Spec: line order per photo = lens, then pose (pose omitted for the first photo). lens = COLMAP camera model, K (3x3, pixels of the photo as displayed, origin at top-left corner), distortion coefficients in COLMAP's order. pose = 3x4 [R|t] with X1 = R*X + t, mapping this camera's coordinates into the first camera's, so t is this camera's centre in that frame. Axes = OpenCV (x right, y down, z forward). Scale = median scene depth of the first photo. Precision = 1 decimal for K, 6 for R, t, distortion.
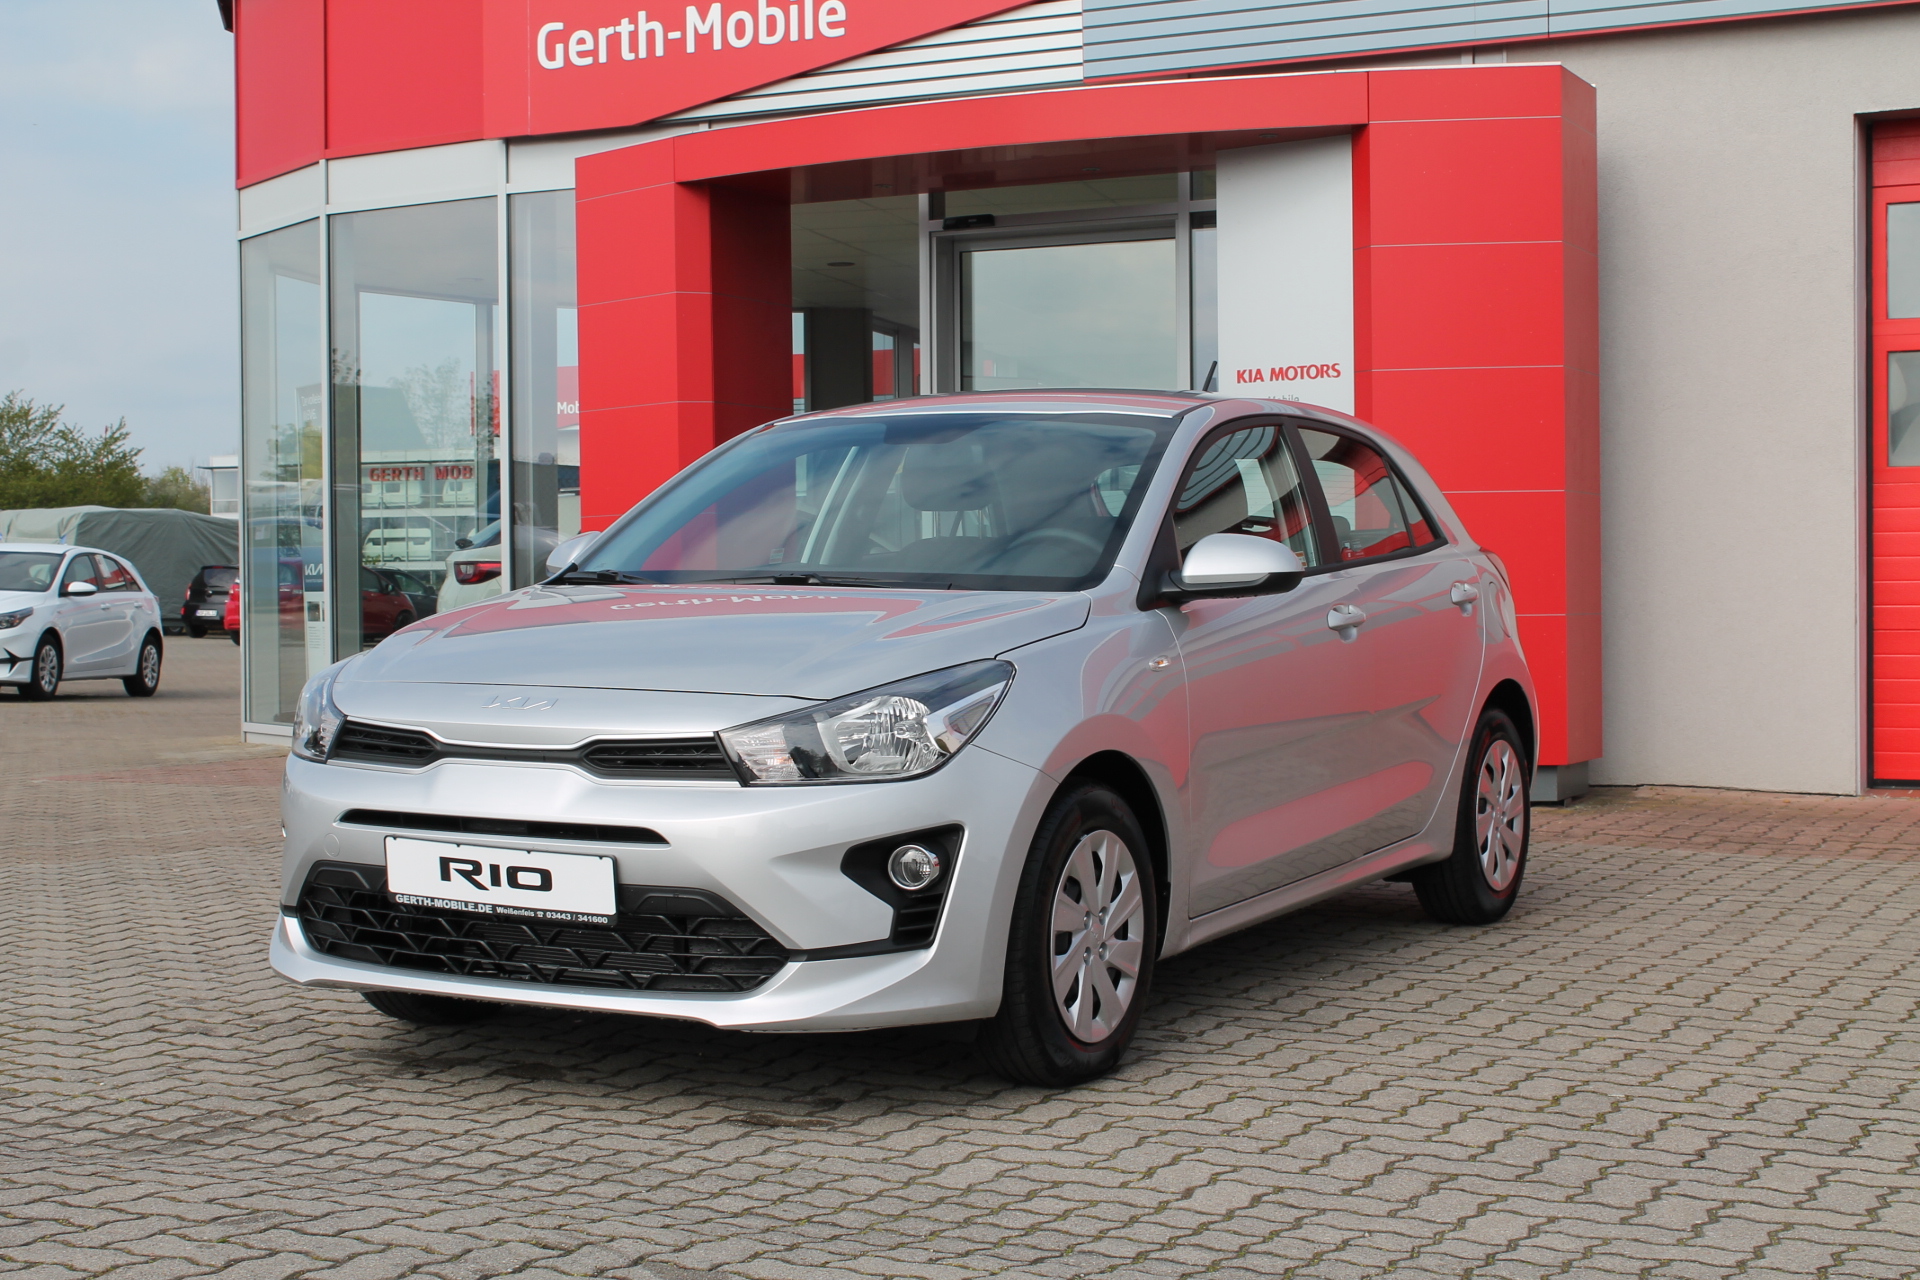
lens RADIAL K [[2807.7, 0, 960.0], [0, 2807.7, 640.0], [0, 0, 1]] dist [-0.022220, 0.006669]
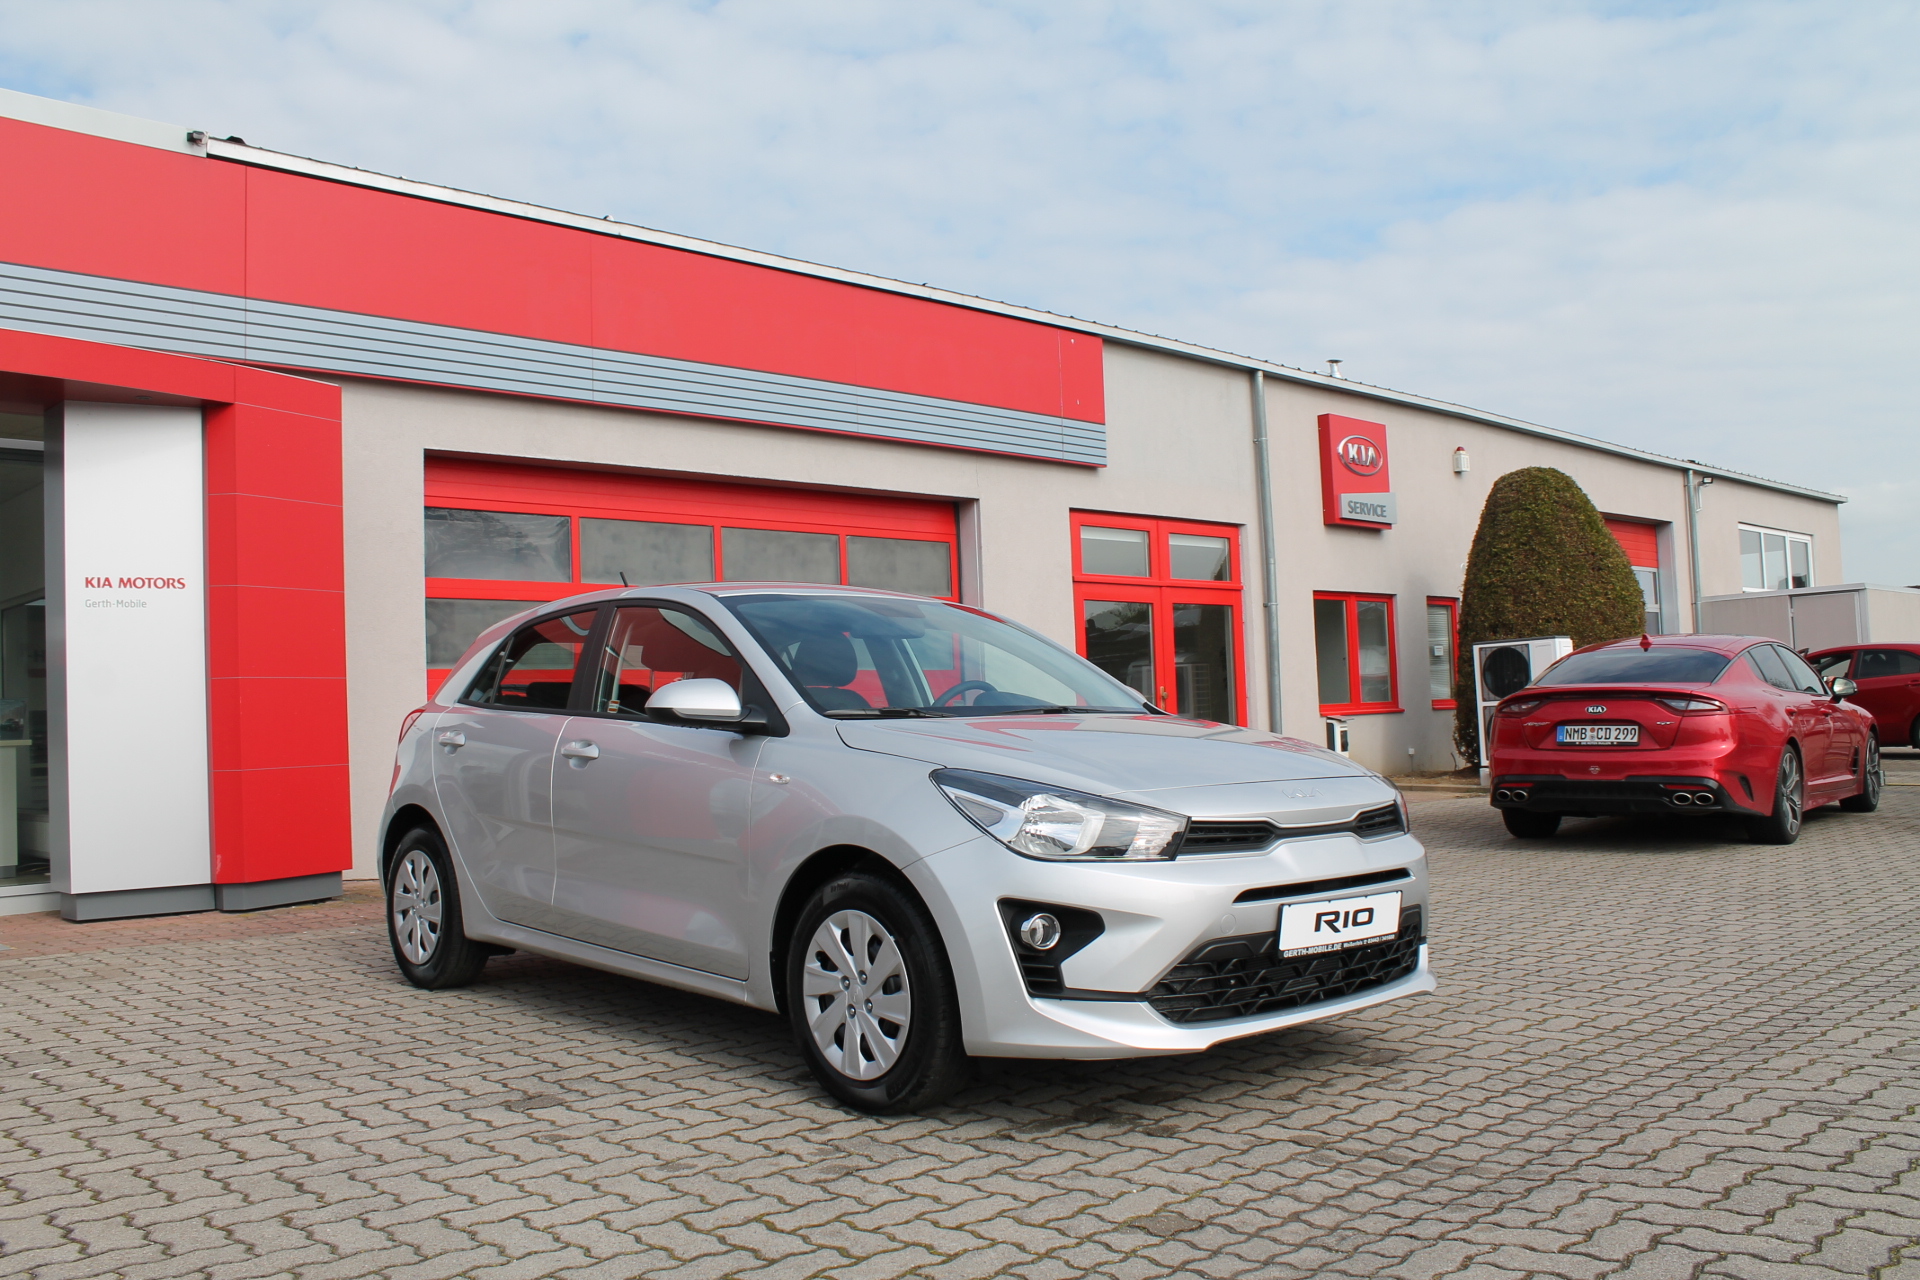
lens RADIAL K [[1611.1, 0, 960.0], [0, 1611.1, 640.0], [0, 0, 1]] dist [-0.164891, 0.158639]
pose [[0.326462, 0.041568, 0.944296, -0.887816], [0.052821, 0.996669, -0.062134, -0.010507], [-0.943733, 0.070163, 0.323179, 0.865024]]
